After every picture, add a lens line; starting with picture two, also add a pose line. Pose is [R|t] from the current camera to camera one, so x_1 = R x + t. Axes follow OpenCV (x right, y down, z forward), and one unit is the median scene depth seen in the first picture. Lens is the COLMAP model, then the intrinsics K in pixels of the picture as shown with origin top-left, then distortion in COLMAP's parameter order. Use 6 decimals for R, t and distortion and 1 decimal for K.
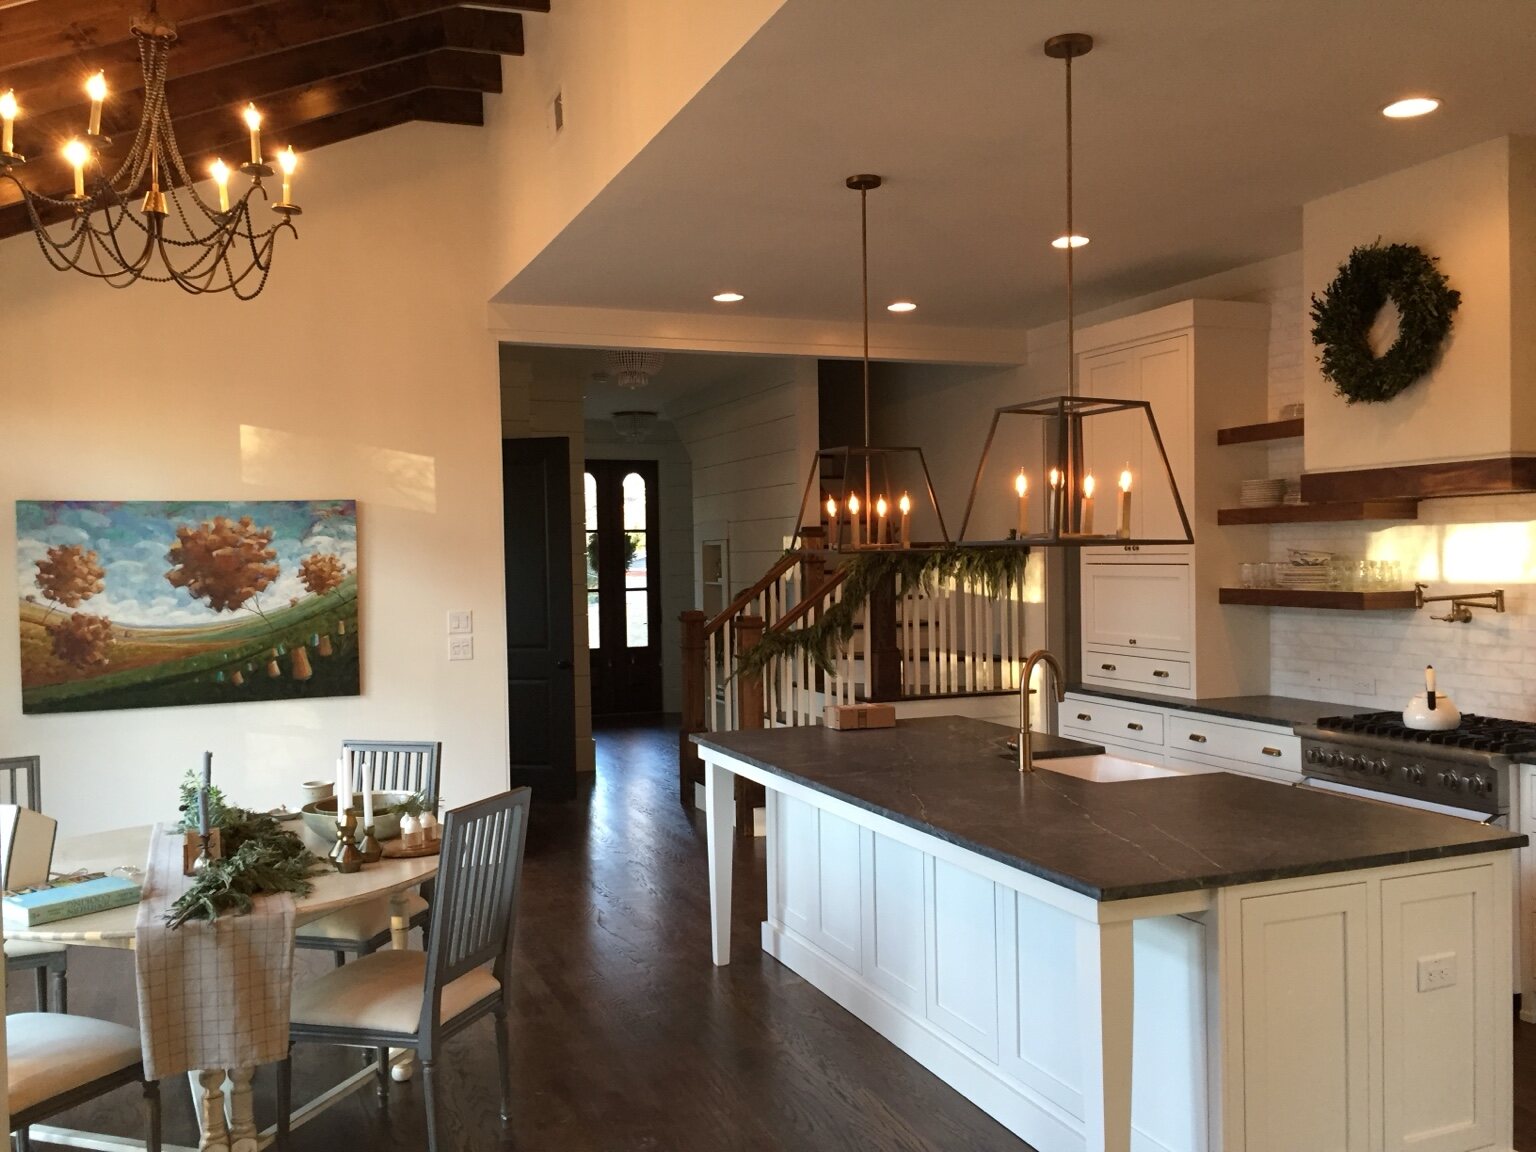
lens RADIAL K [[1320.3, 0, 773.7], [0, 1320.3, 577.8], [0, 0, 1]] dist [0.051361, -0.006144]
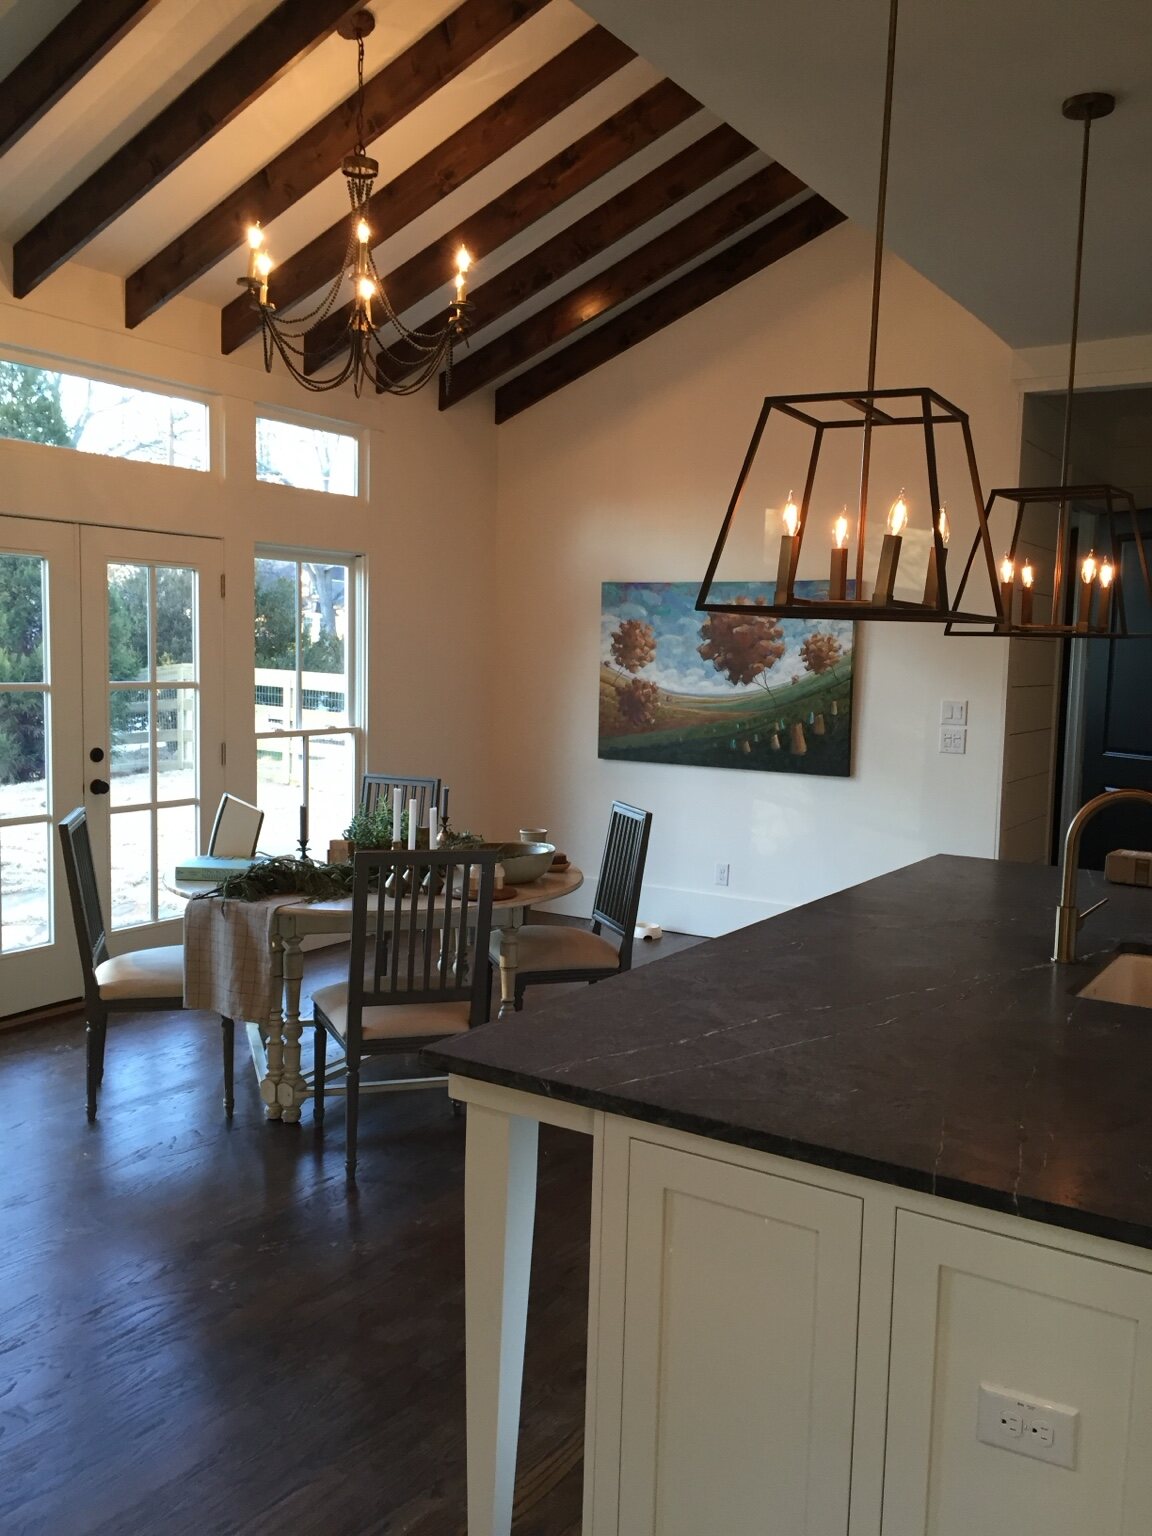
lens RADIAL K [[1320.3, 0, 581.1], [0, 1320.3, 767.6], [0, 0, 1]] dist [0.051361, -0.006144]
pose [[0.577878, 0.105945, -0.809218, 0.393433], [-0.049845, 0.994269, 0.094577, -0.002892], [0.814600, -0.014318, 0.579847, 0.274332]]
